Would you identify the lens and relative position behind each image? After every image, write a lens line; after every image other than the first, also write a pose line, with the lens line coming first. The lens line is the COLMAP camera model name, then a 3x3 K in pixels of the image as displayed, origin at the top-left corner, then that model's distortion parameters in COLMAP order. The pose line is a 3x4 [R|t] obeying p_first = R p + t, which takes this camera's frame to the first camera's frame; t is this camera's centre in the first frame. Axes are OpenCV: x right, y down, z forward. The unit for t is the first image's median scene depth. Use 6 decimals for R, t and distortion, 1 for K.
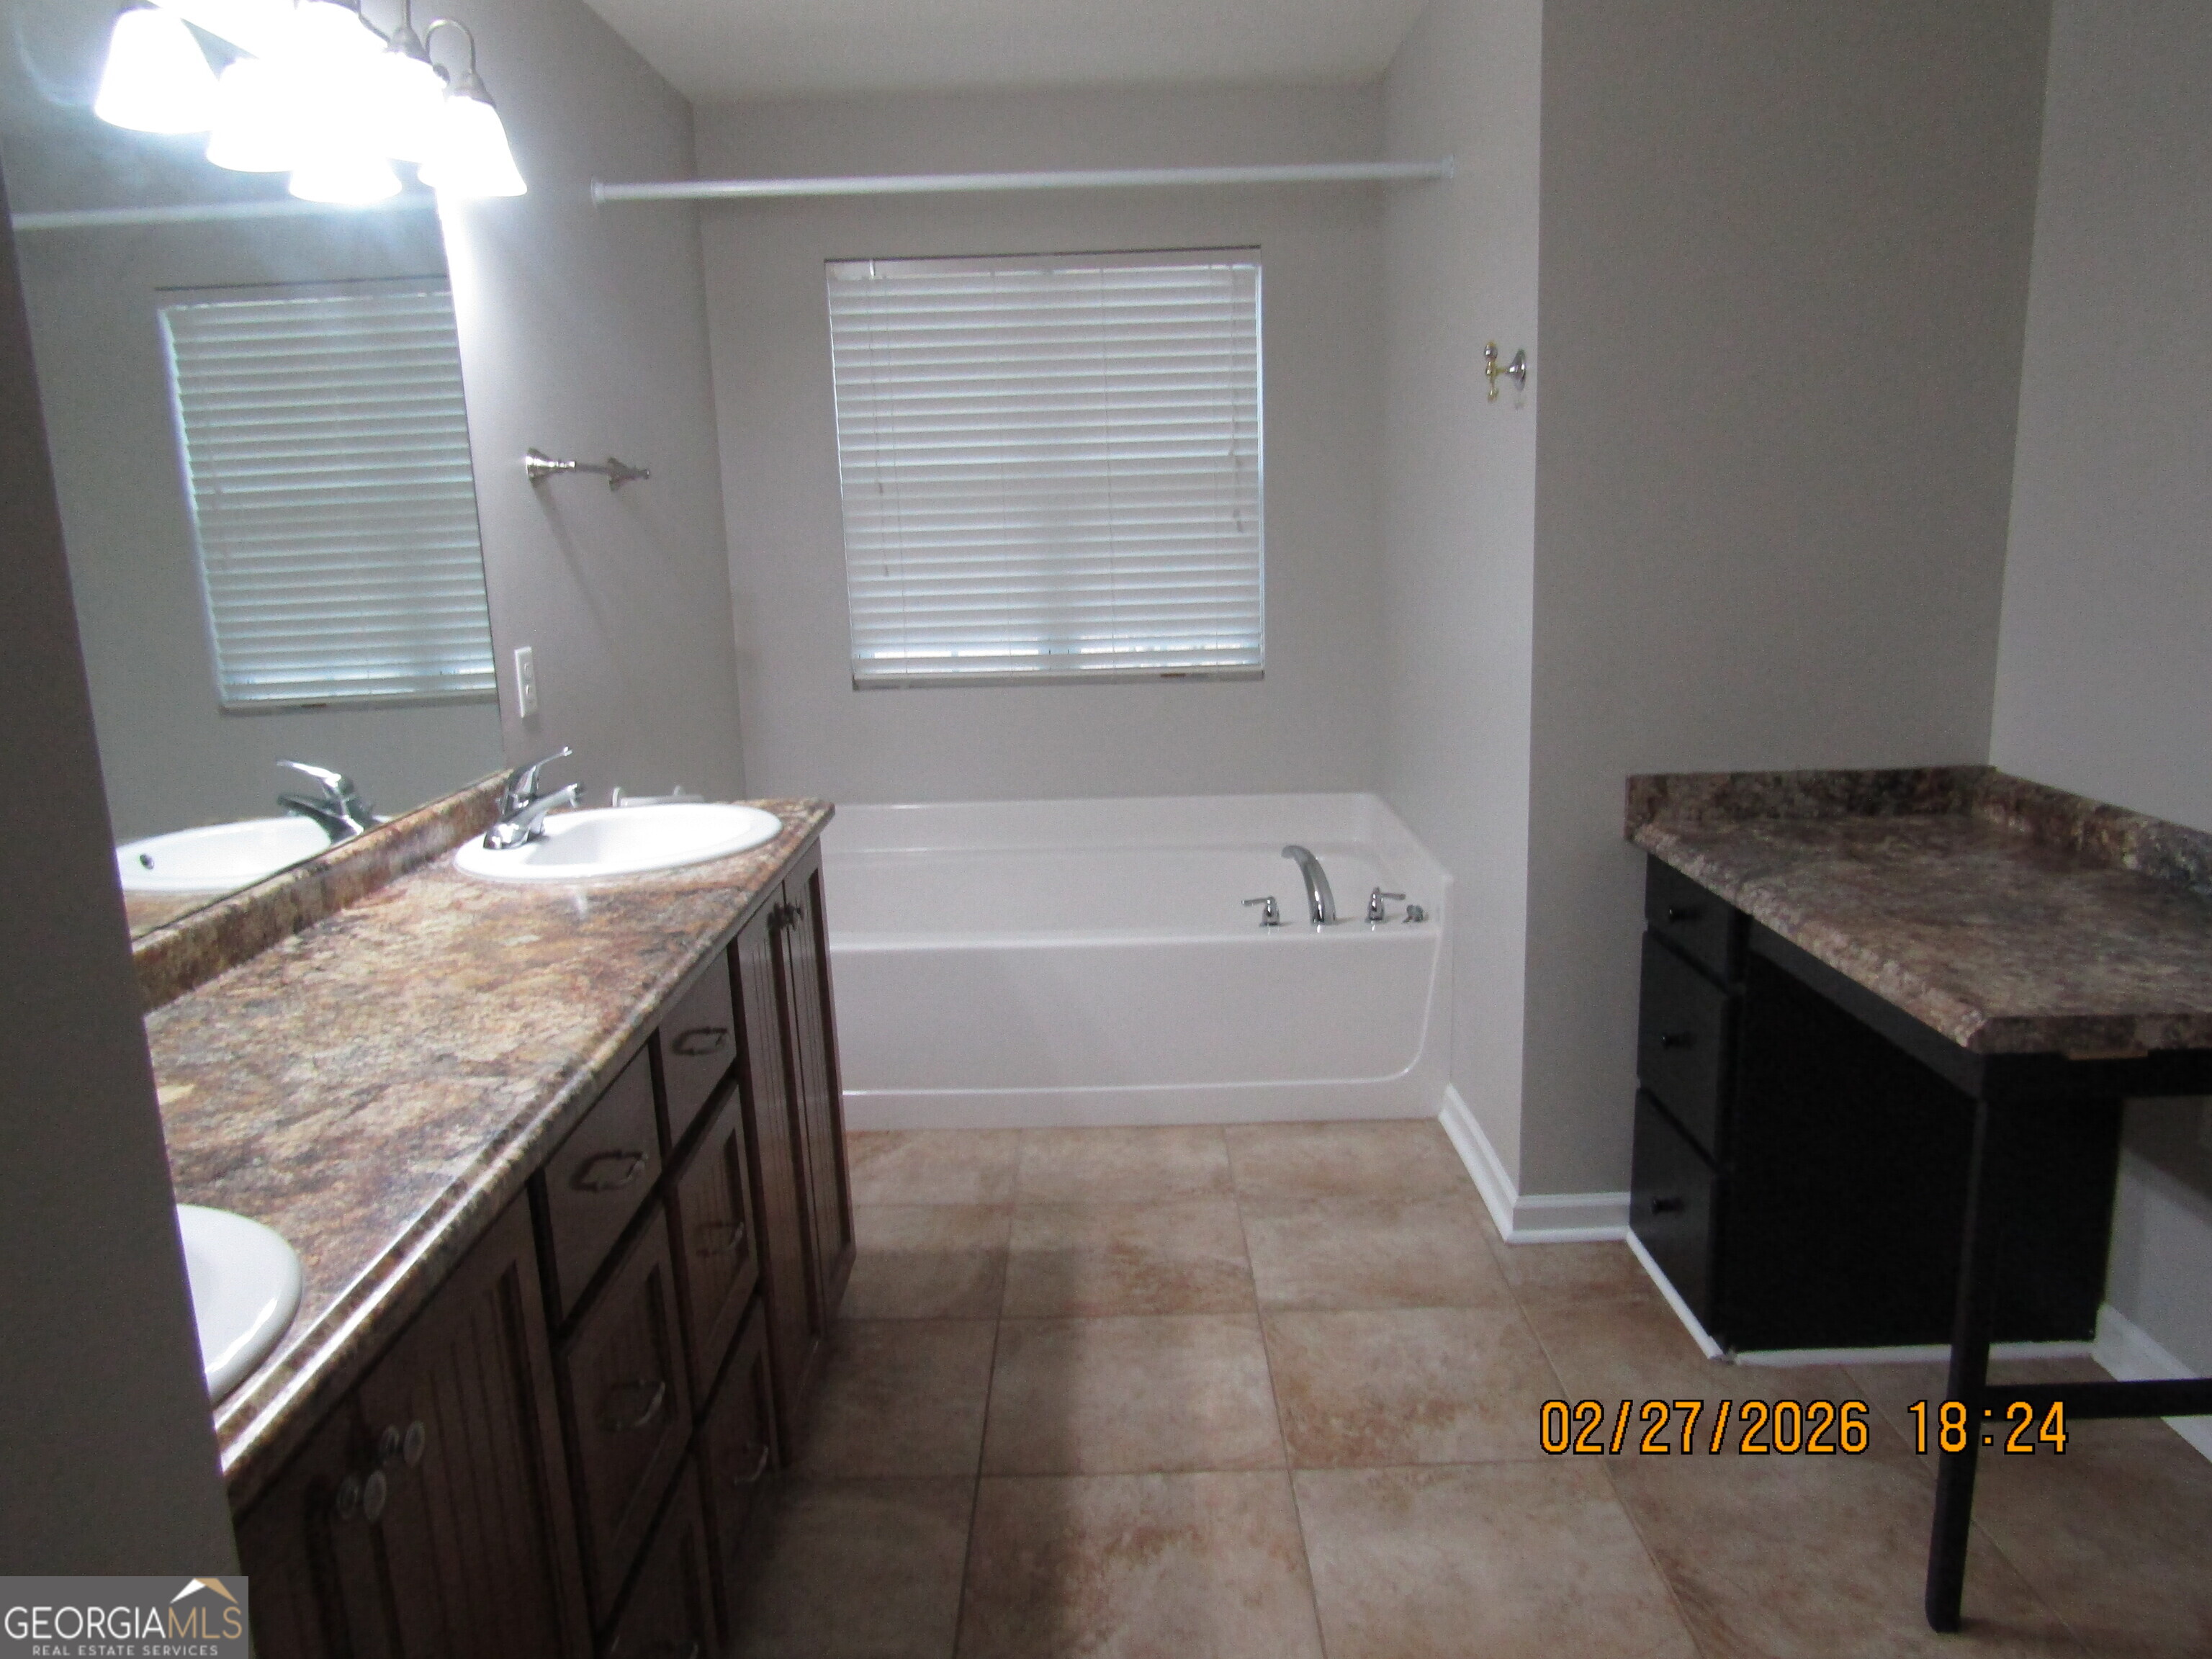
lens RADIAL K [[1565.6, 0, 1096.3], [0, 1565.6, 841.3], [0, 0, 1]] dist [-0.014954, -0.000119]
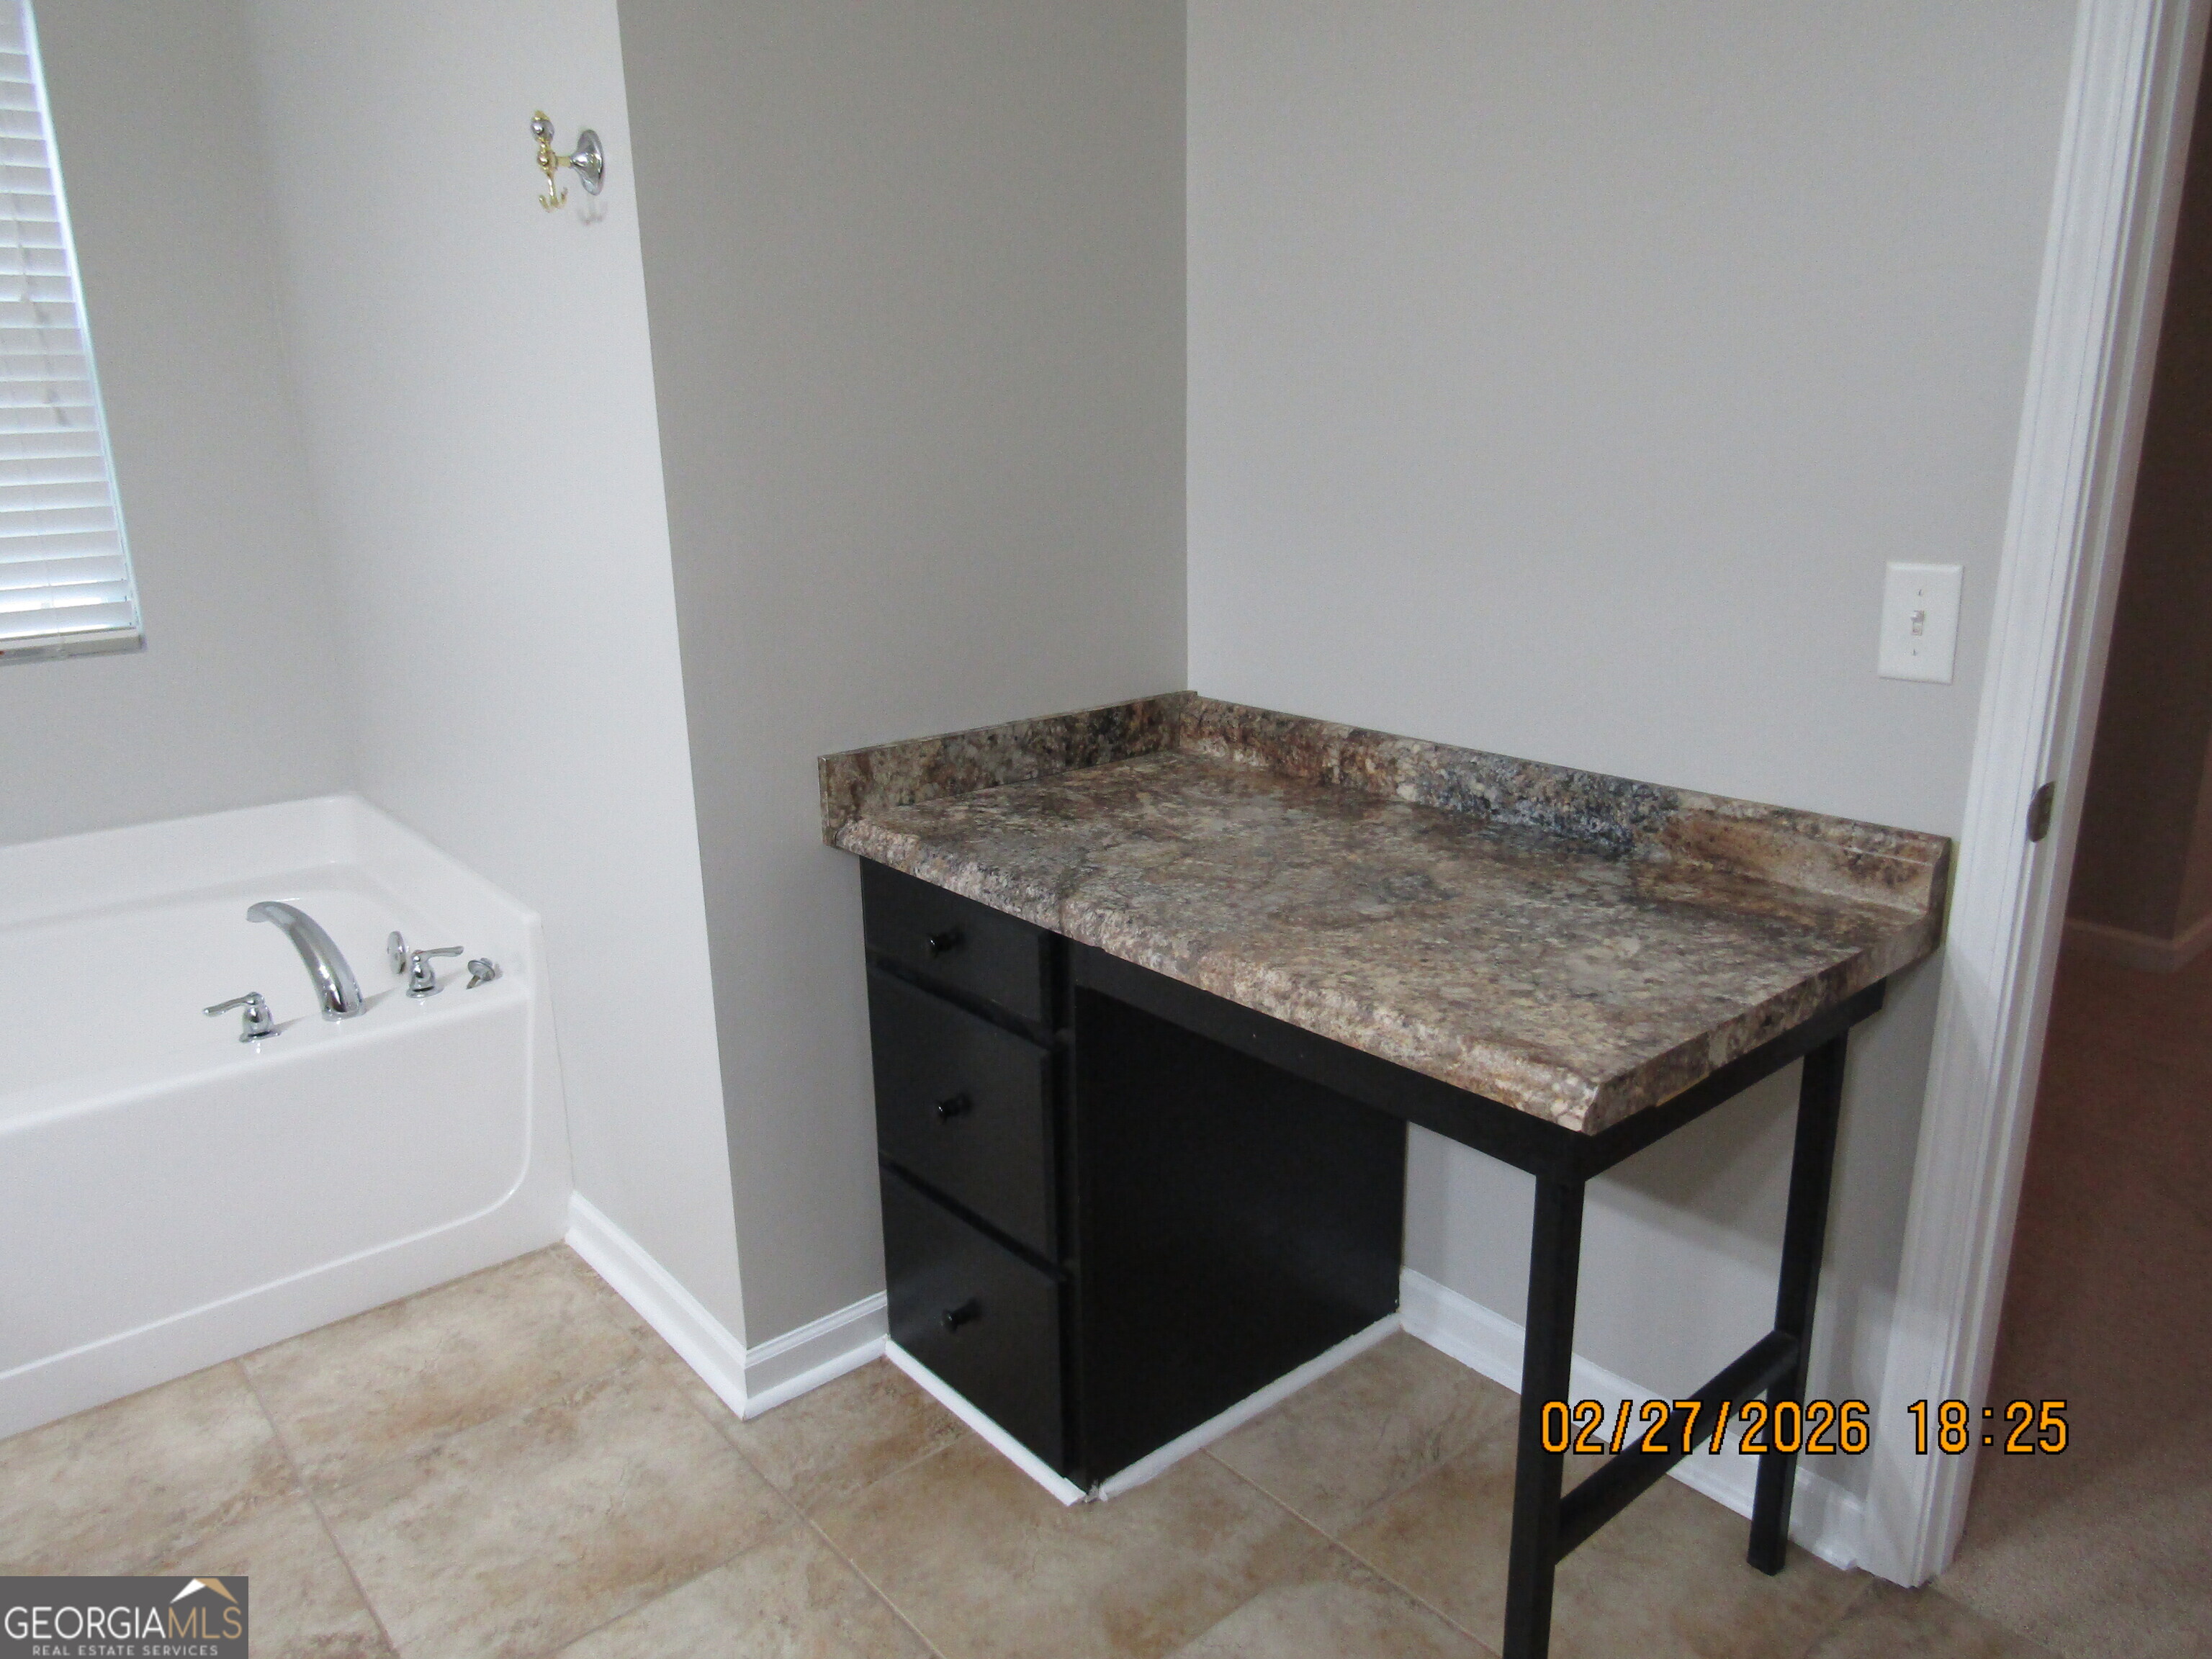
lens RADIAL K [[1565.6, 0, 1116.3], [0, 1565.6, 836.3], [0, 0, 1]] dist [-0.014954, -0.000119]
pose [[0.756533, -0.163047, 0.633303, -0.018160], [0.128083, 0.986607, 0.101001, -0.057177], [-0.641289, 0.004705, 0.767285, 0.334532]]
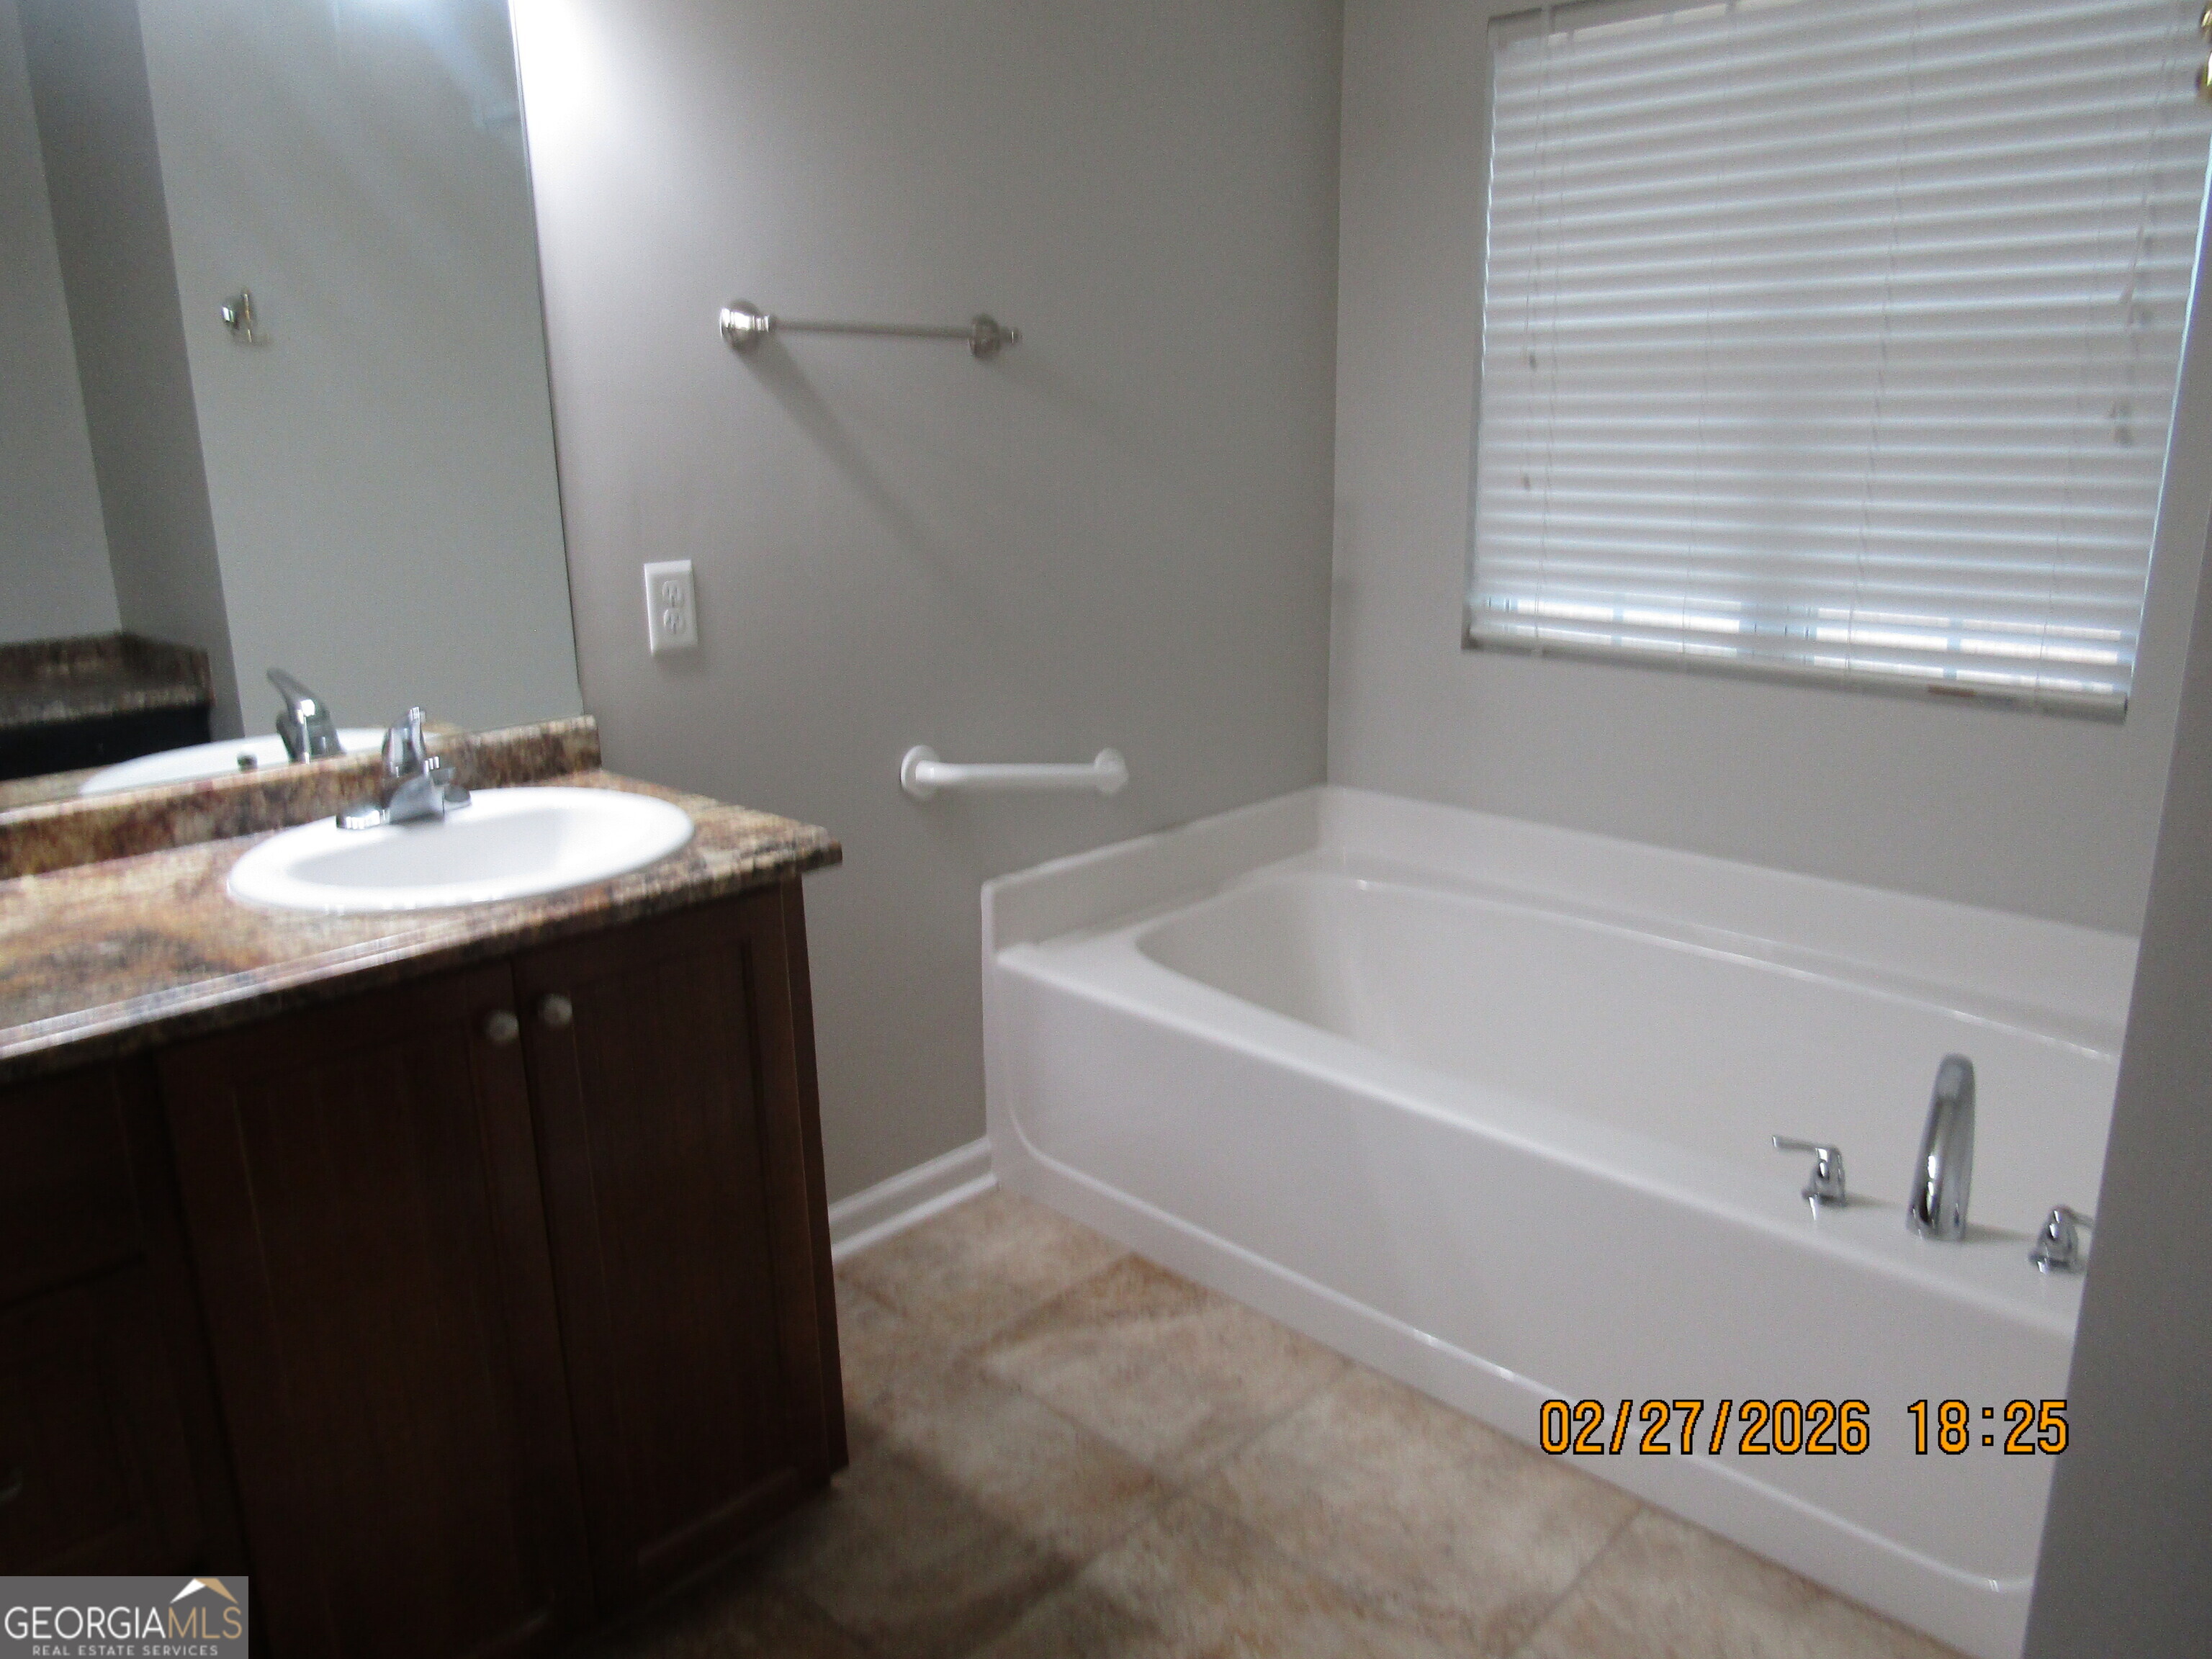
lens RADIAL K [[1565.6, 0, 1112.3], [0, 1565.6, 843.0], [0, 0, 1]] dist [-0.014954, -0.000119]
pose [[0.724846, 0.203357, -0.658213, 0.314754], [-0.154629, 0.979087, 0.132209, -0.117389], [0.671333, 0.005948, 0.741132, 0.536954]]
